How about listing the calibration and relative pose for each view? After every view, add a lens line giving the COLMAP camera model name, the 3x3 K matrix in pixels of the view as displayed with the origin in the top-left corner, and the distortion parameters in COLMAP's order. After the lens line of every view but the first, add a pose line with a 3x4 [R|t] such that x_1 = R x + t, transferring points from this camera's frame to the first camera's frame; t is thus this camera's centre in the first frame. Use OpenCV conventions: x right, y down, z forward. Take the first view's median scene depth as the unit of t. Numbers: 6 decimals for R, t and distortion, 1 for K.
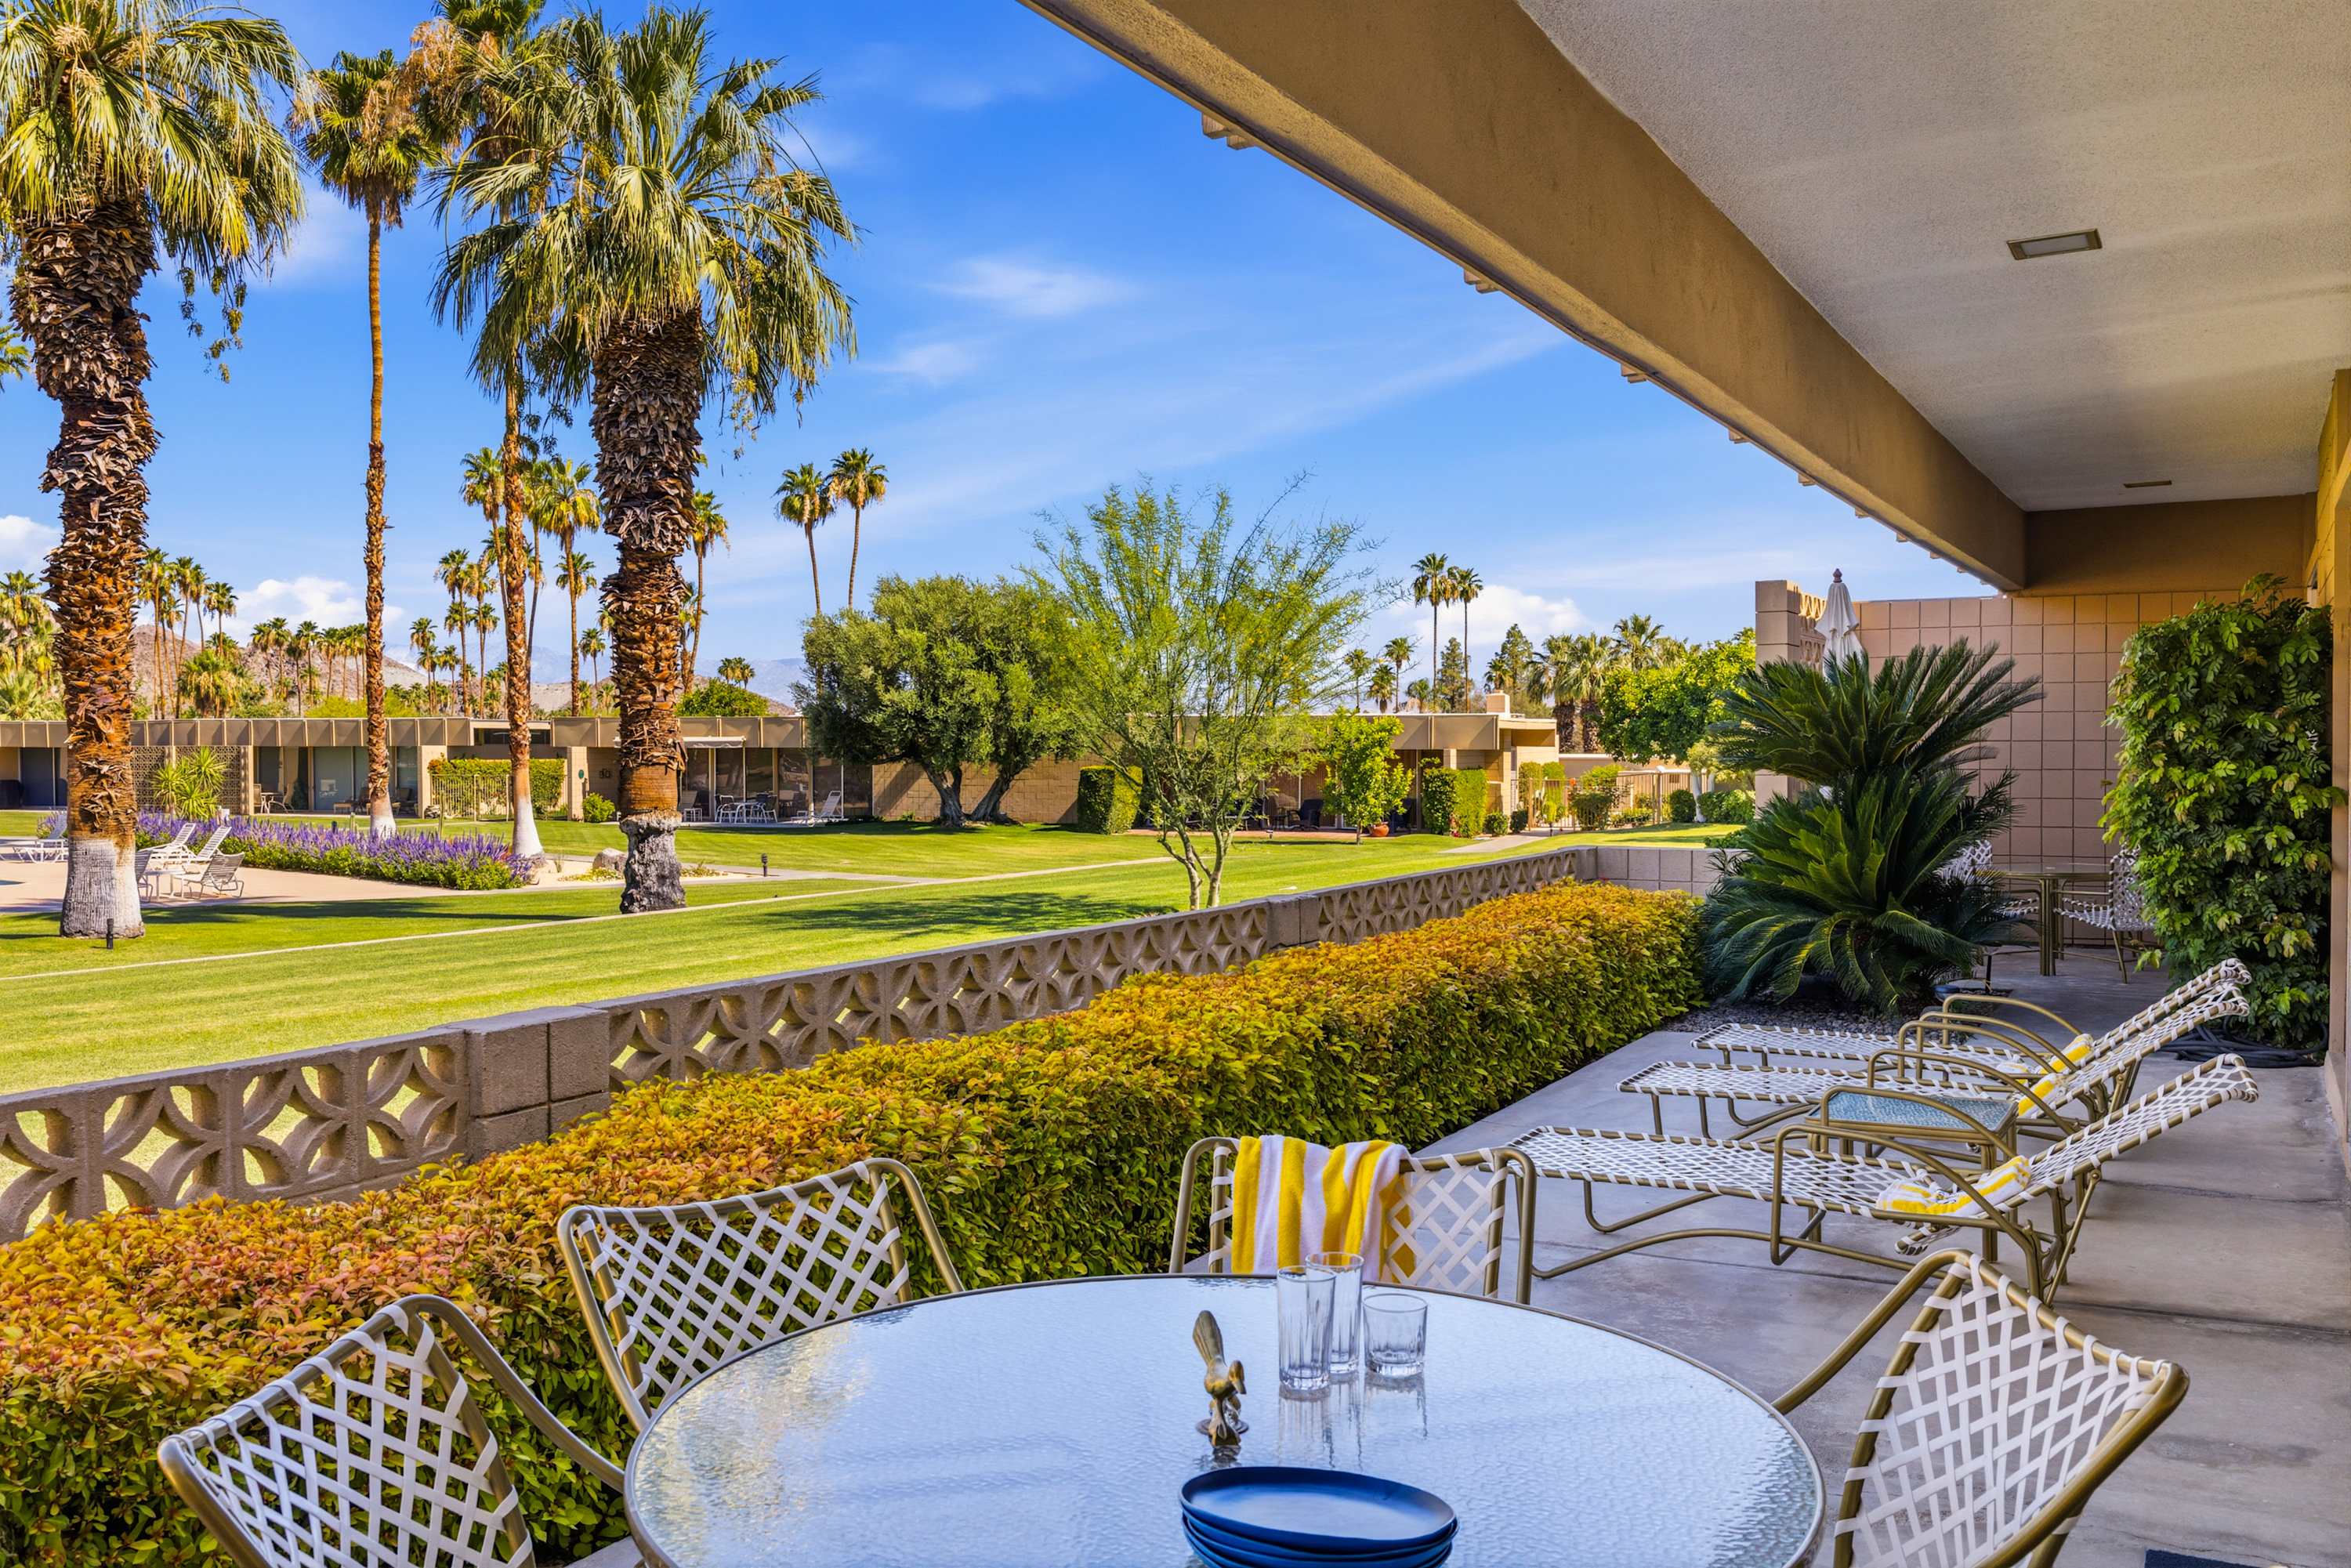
lens RADIAL K [[2000.2, 0, 1062.7], [0, 2000.2, 780.3], [0, 0, 1]] dist [0.049382, 0.004536]
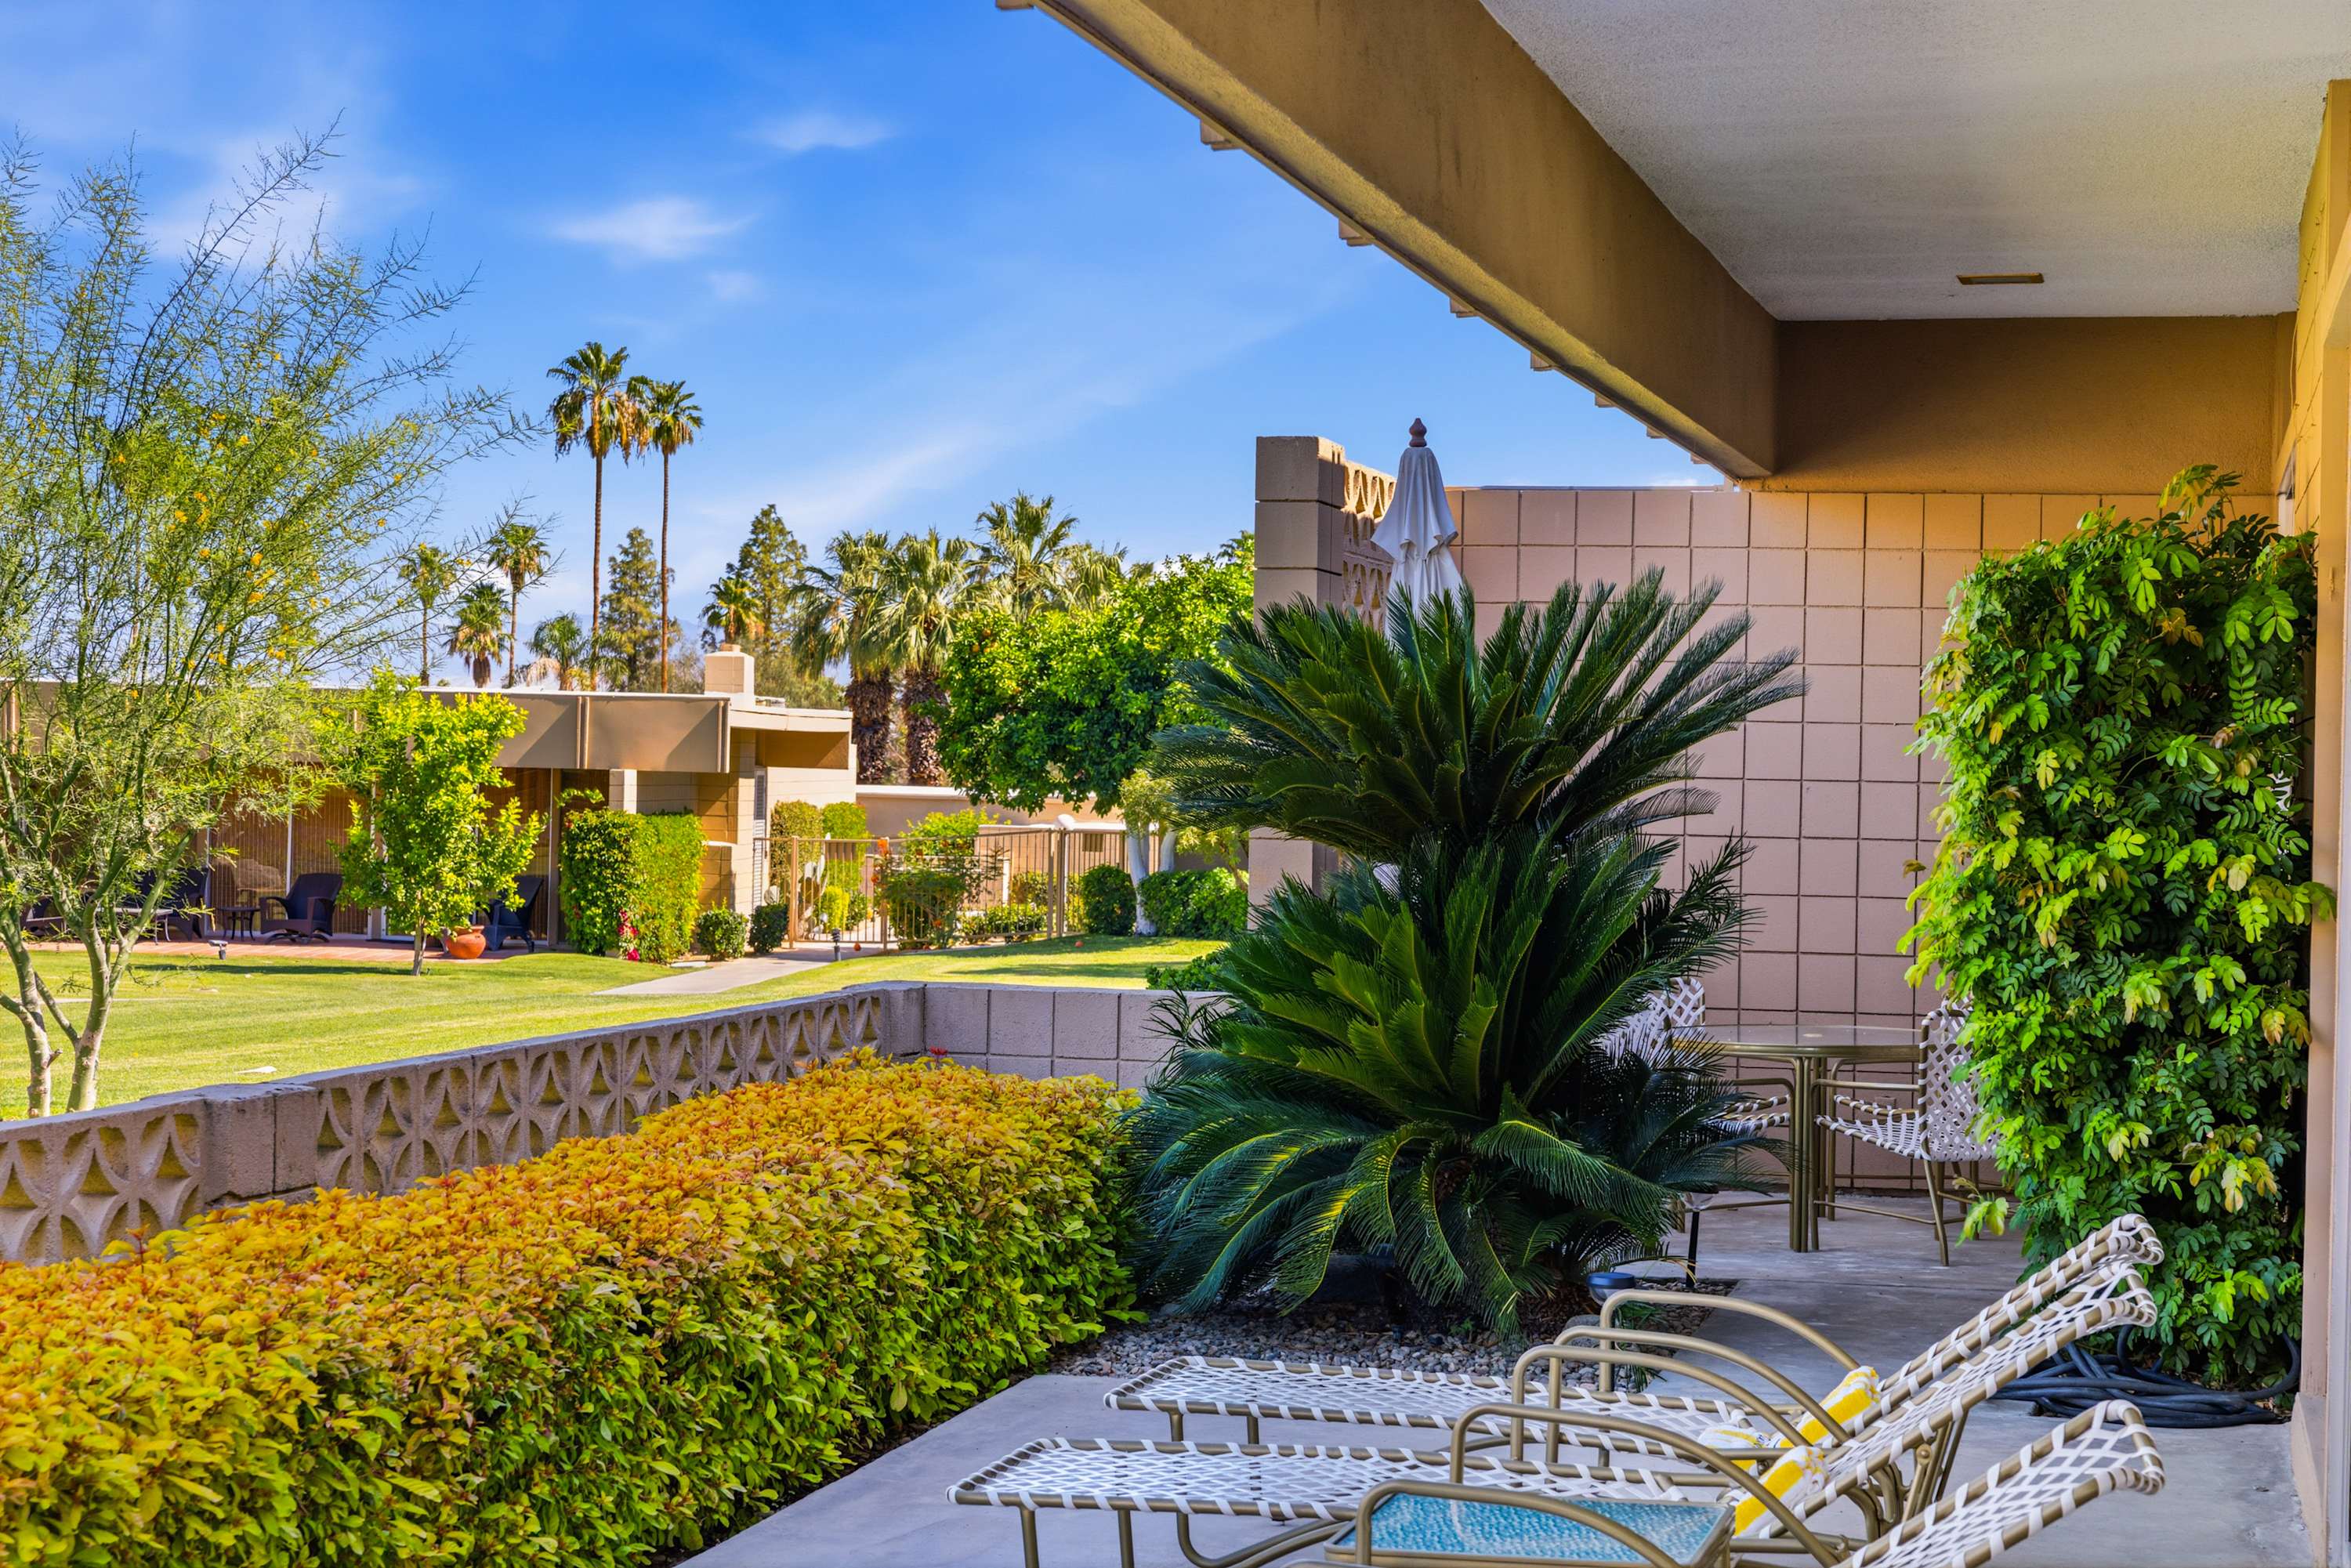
lens RADIAL K [[1736.5, 0, 1155.0], [0, 1736.5, 788.7], [0, 0, 1]] dist [0.007072, 0.001620]
pose [[0.905363, 0.043732, 0.422381, 0.145650], [-0.021392, 0.998117, -0.057490, 0.009951], [-0.424100, 0.043014, 0.904593, 0.629349]]
